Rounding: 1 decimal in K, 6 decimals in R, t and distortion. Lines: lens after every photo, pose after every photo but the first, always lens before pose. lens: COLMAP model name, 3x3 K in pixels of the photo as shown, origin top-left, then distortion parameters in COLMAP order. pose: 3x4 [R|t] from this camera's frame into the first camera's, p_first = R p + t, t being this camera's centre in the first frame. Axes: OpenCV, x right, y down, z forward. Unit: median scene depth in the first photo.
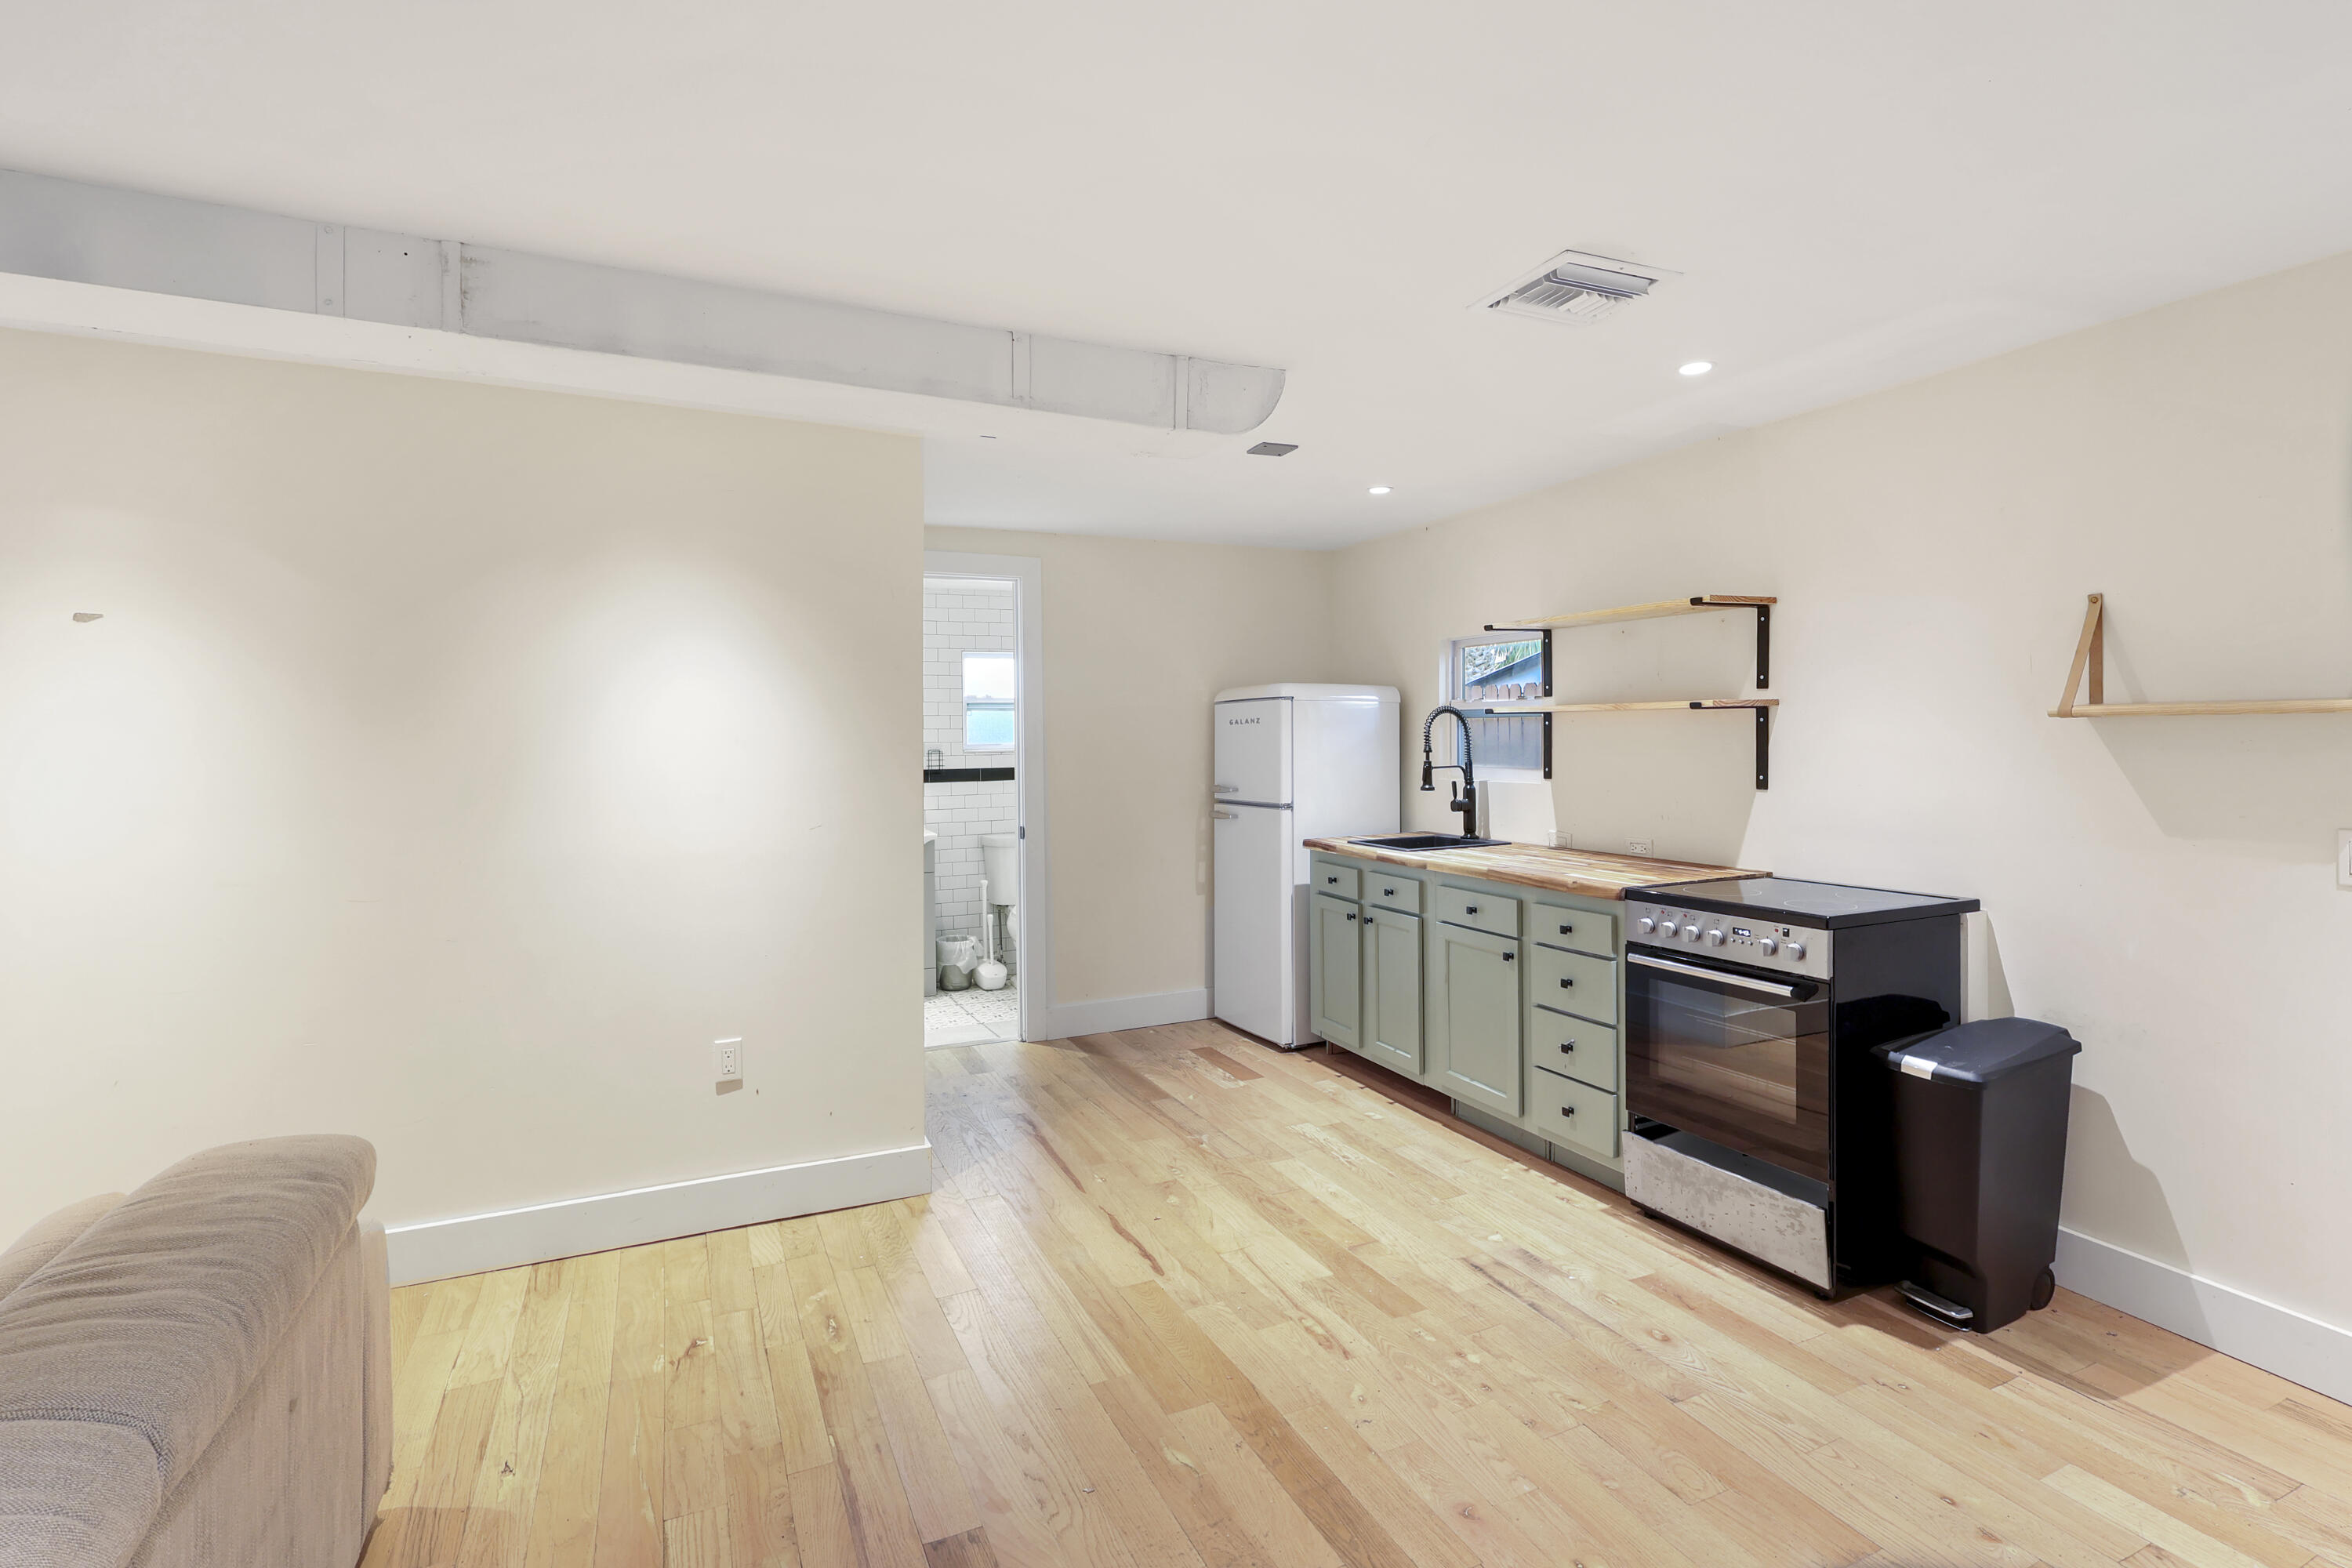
lens RADIAL K [[1111.1, 0, 1174.5], [0, 1111.1, 776.9], [0, 0, 1]] dist [-0.004858, 0.001402]
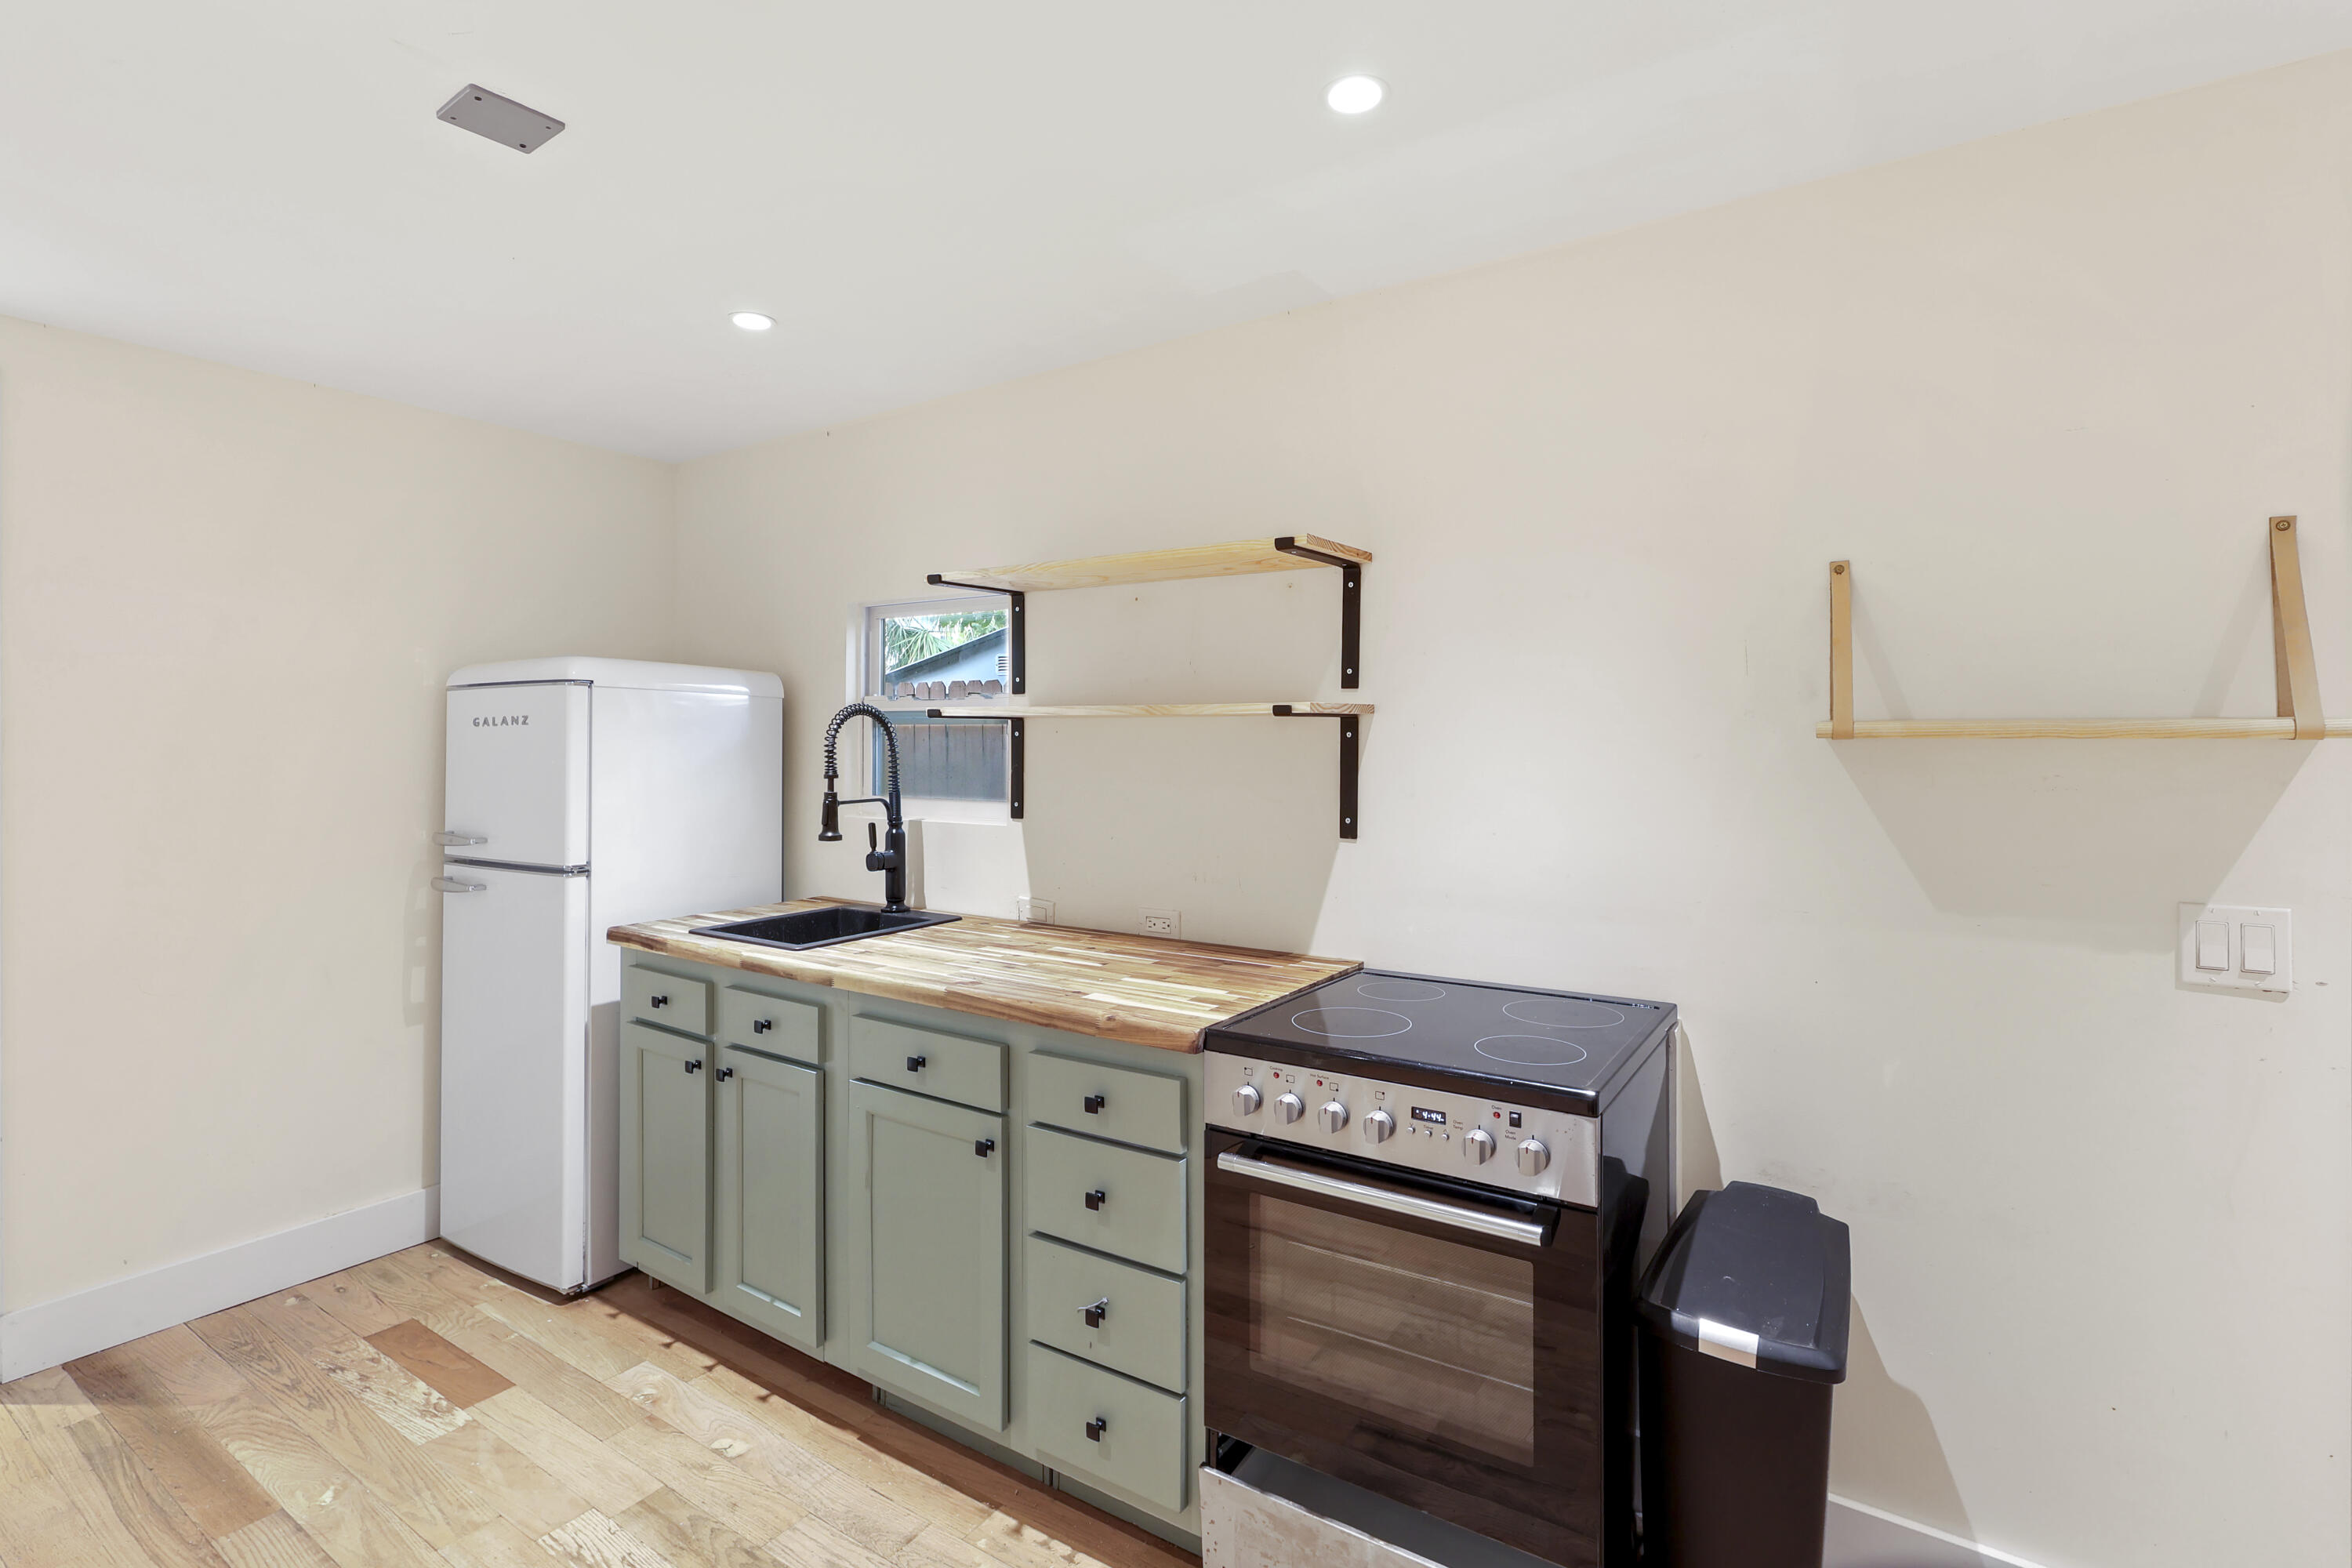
lens RADIAL K [[1111.1, 0, 1192.8], [0, 1111.1, 737.1], [0, 0, 1]] dist [-0.004858, 0.001402]
pose [[0.848451, 0.016102, 0.529029, 0.079247], [0.007464, 0.999074, -0.042381, -0.018818], [-0.529221, 0.039907, 0.847545, 0.407462]]
